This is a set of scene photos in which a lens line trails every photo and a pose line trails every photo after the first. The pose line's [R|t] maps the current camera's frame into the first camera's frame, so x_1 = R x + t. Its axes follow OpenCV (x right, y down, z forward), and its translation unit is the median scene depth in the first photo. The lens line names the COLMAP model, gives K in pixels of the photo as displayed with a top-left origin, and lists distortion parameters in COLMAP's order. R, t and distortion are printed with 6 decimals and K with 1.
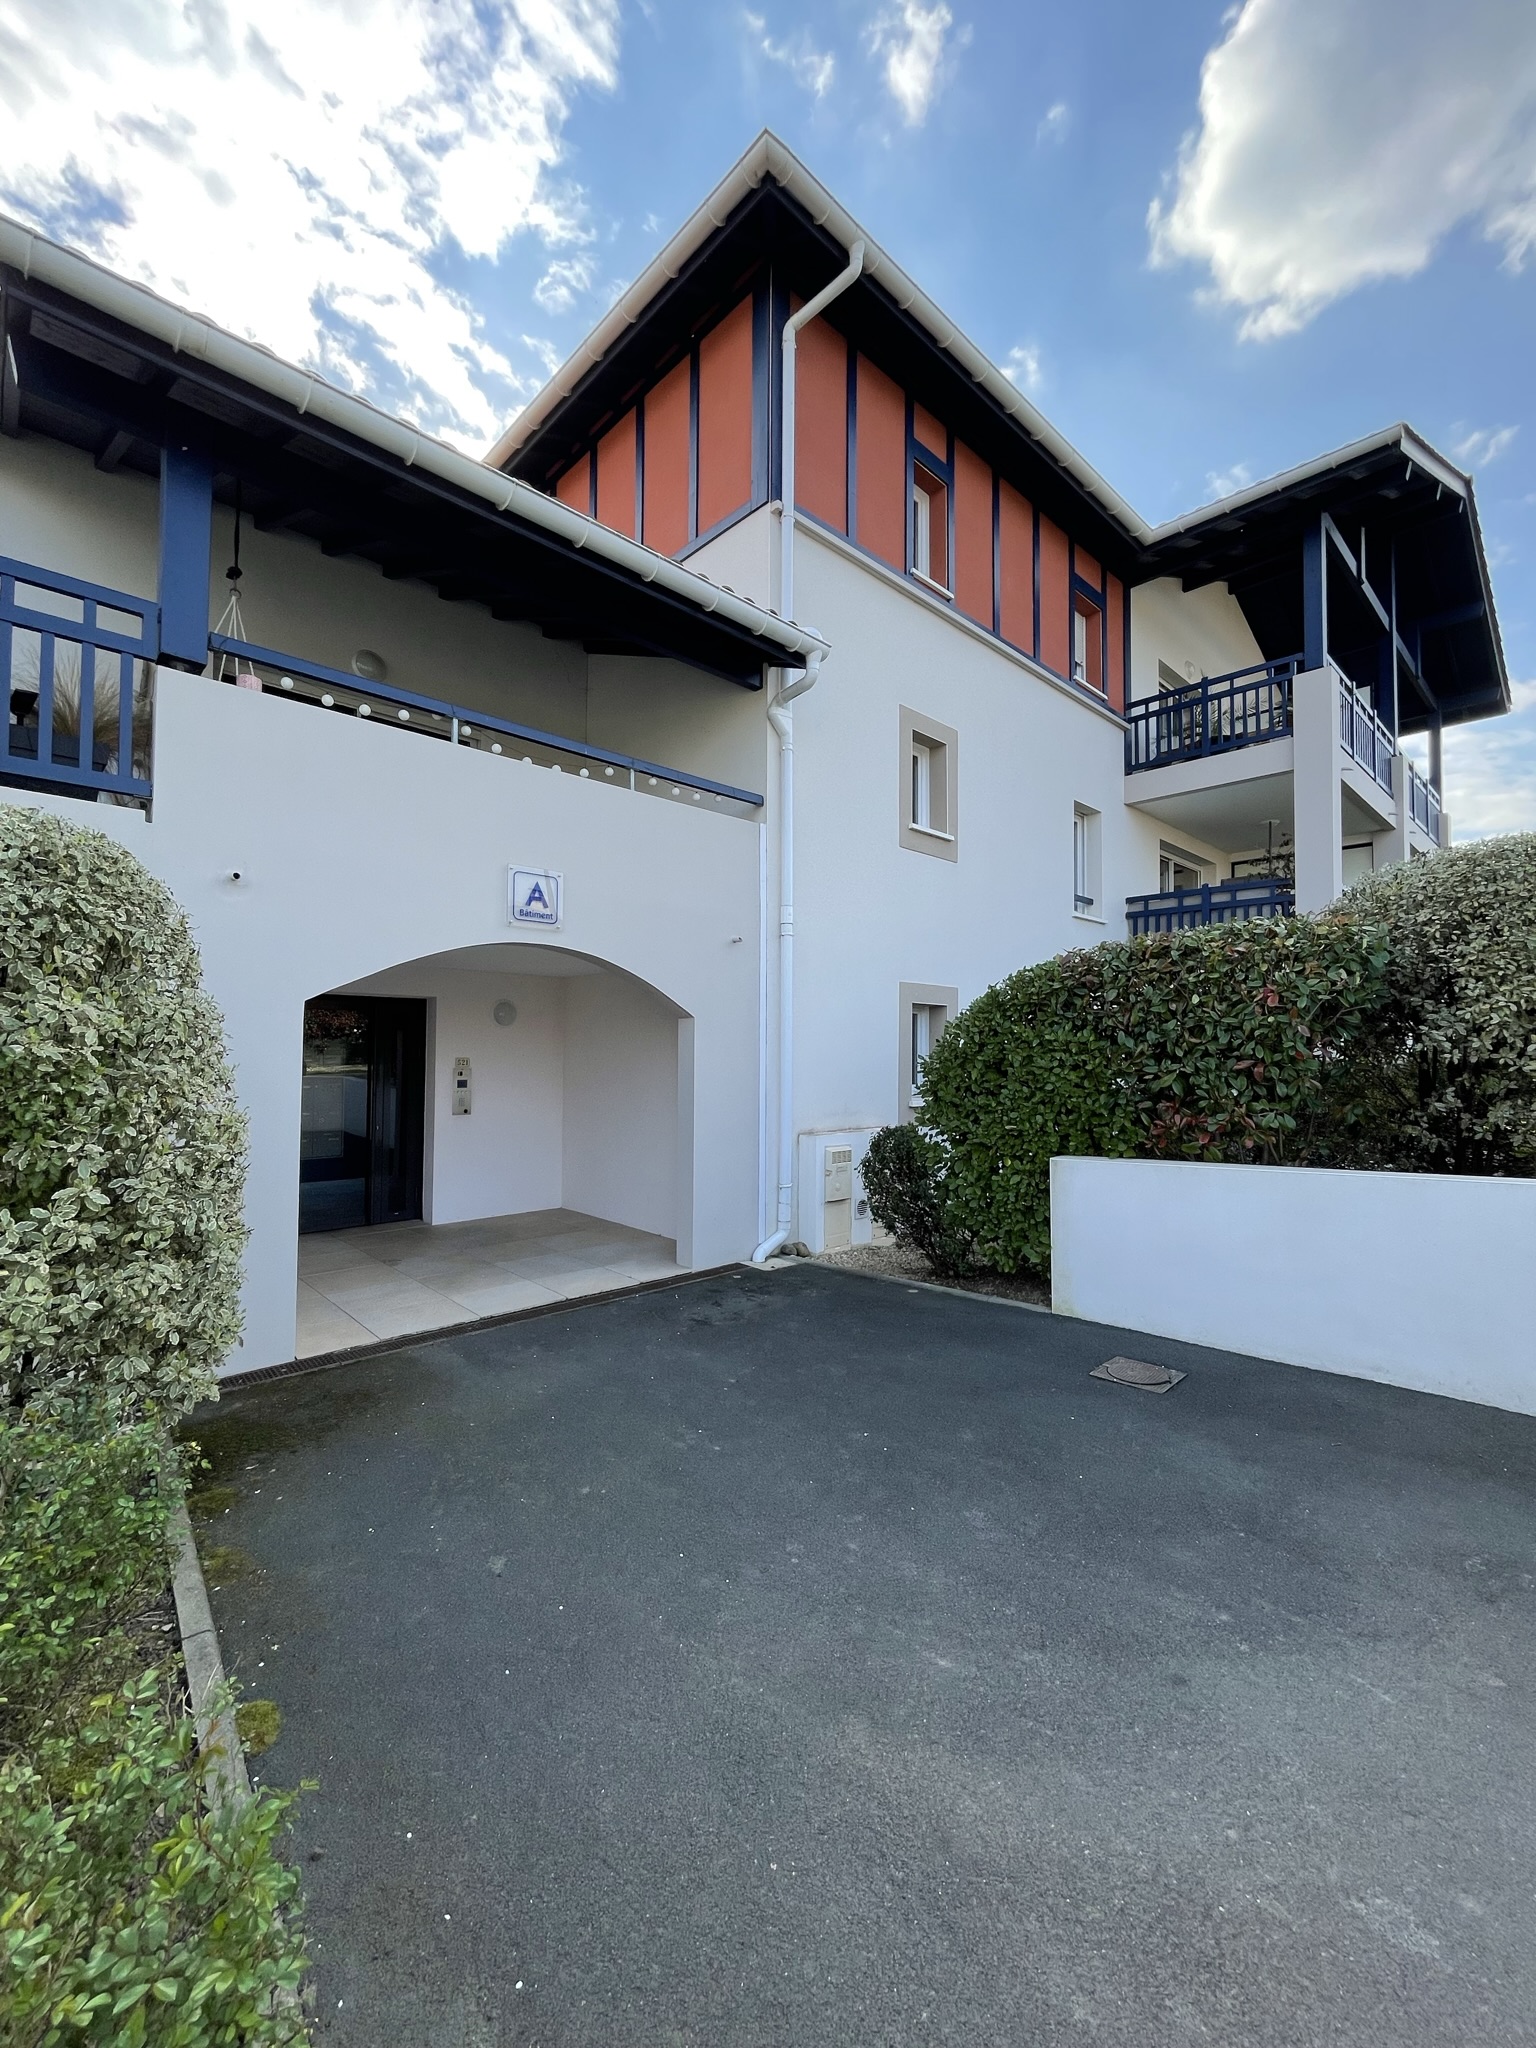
lens RADIAL K [[820.1, 0, 777.4], [0, 820.1, 1026.3], [0, 0, 1]] dist [-0.001658, 0.000224]
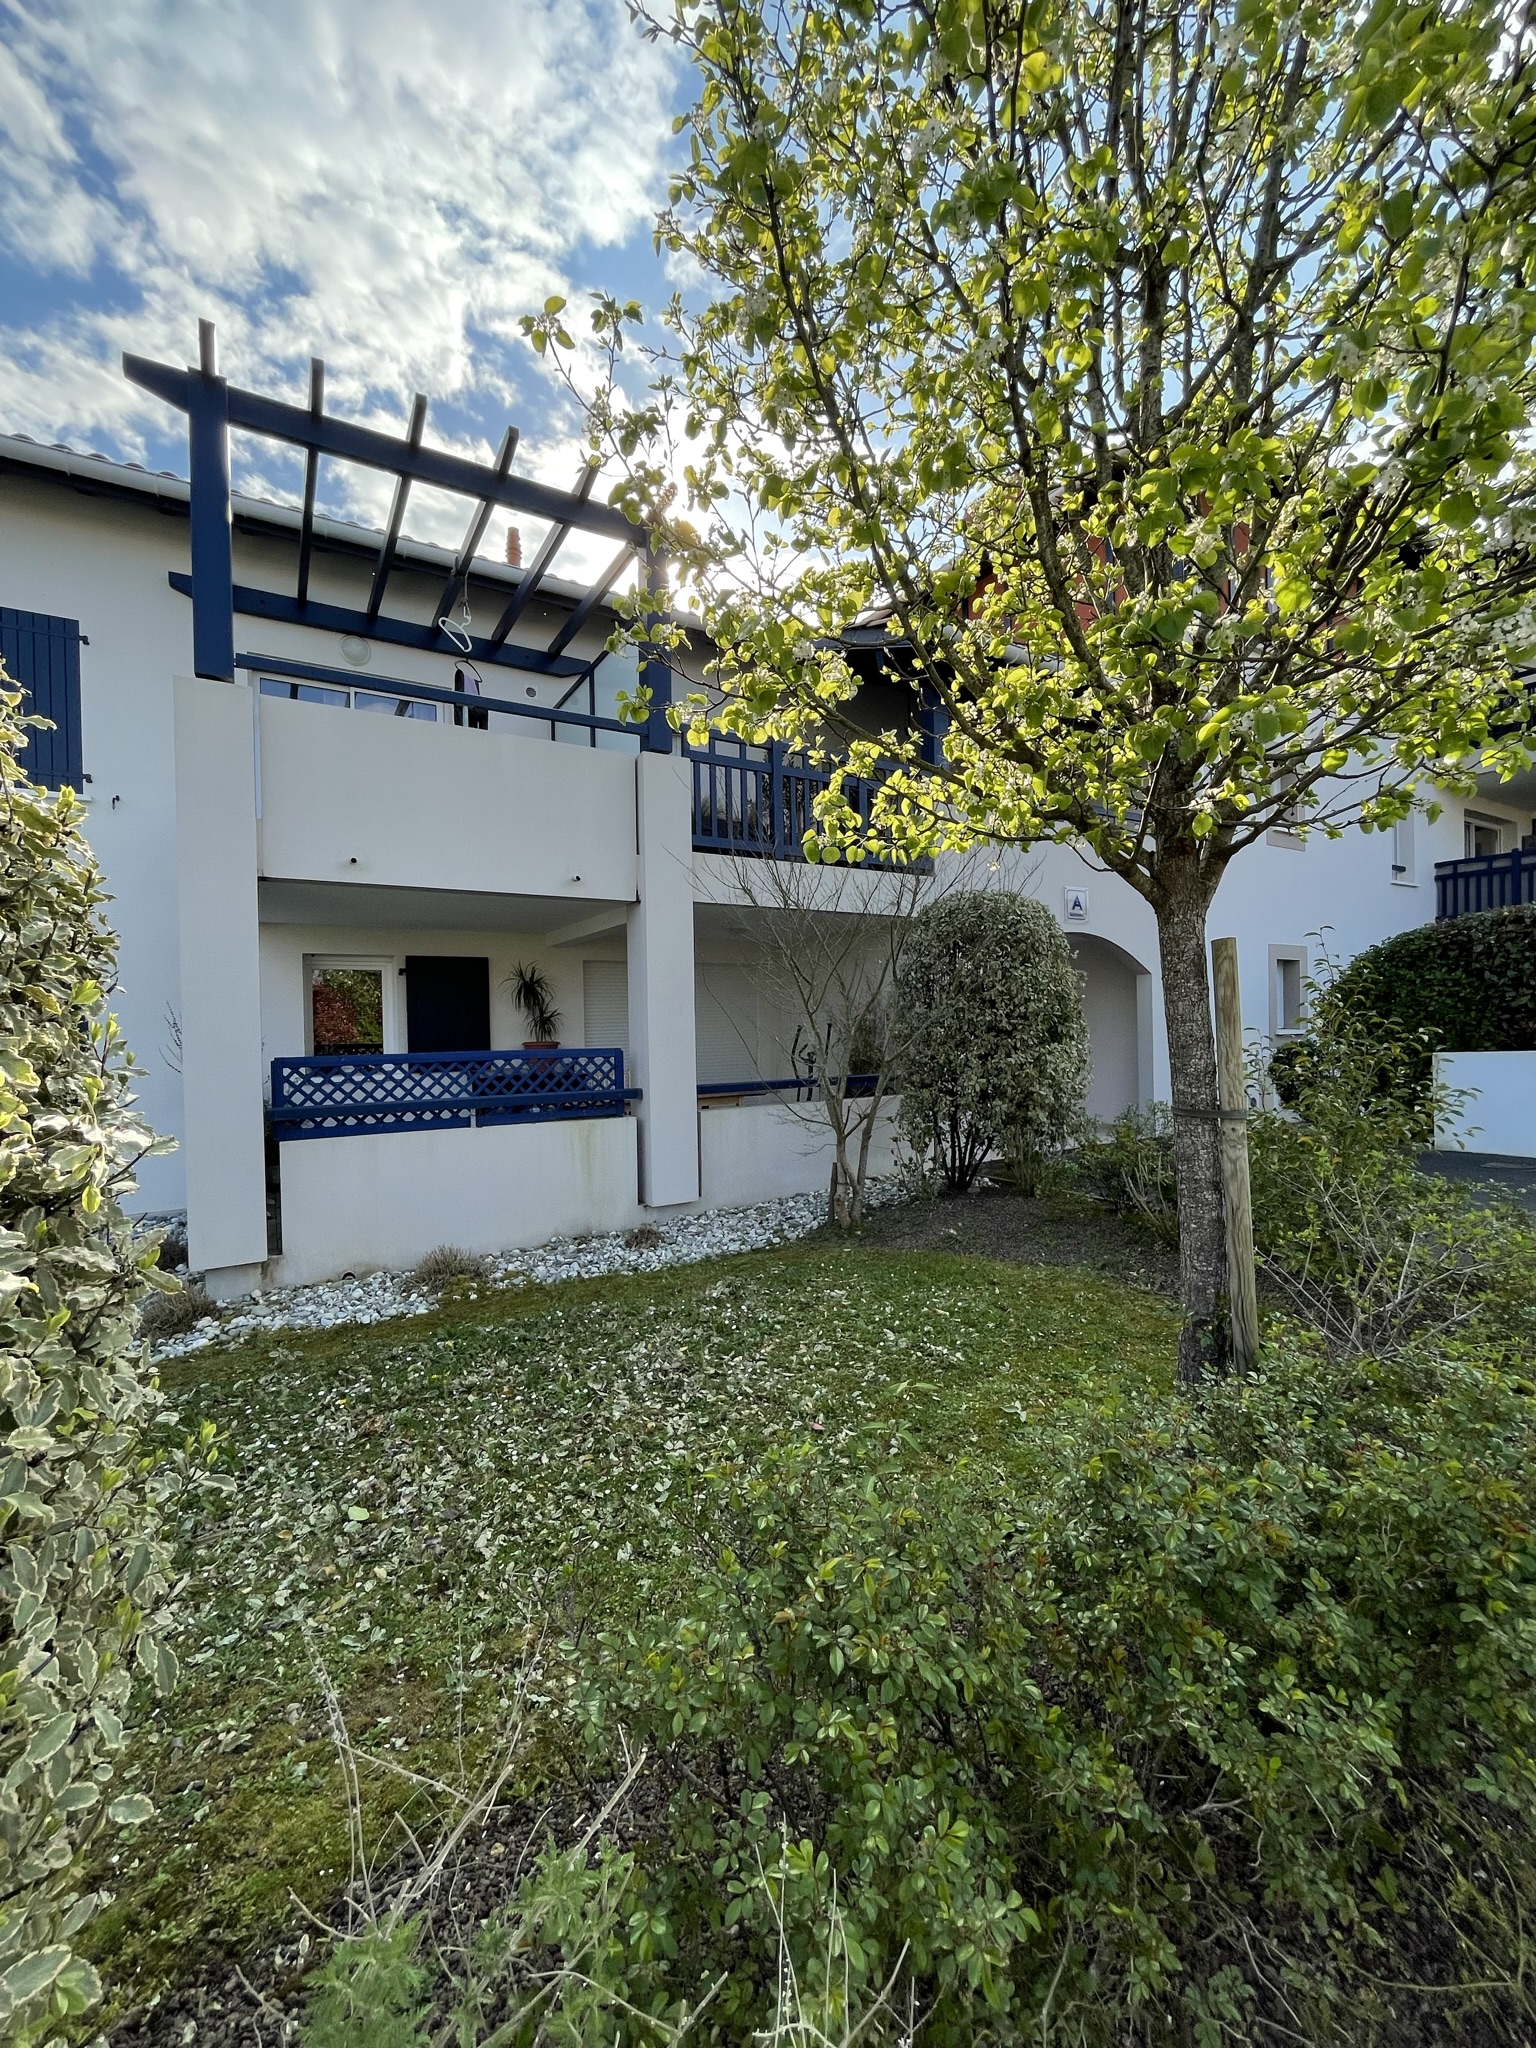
lens RADIAL K [[820.1, 0, 754.2], [0, 820.1, 1018.5], [0, 0, 1]] dist [-0.001658, 0.000224]
pose [[0.974247, -0.035554, -0.222661, -0.314379], [0.042800, 0.998697, 0.027799, -0.003350], [0.221382, -0.036613, 0.974500, -0.443630]]
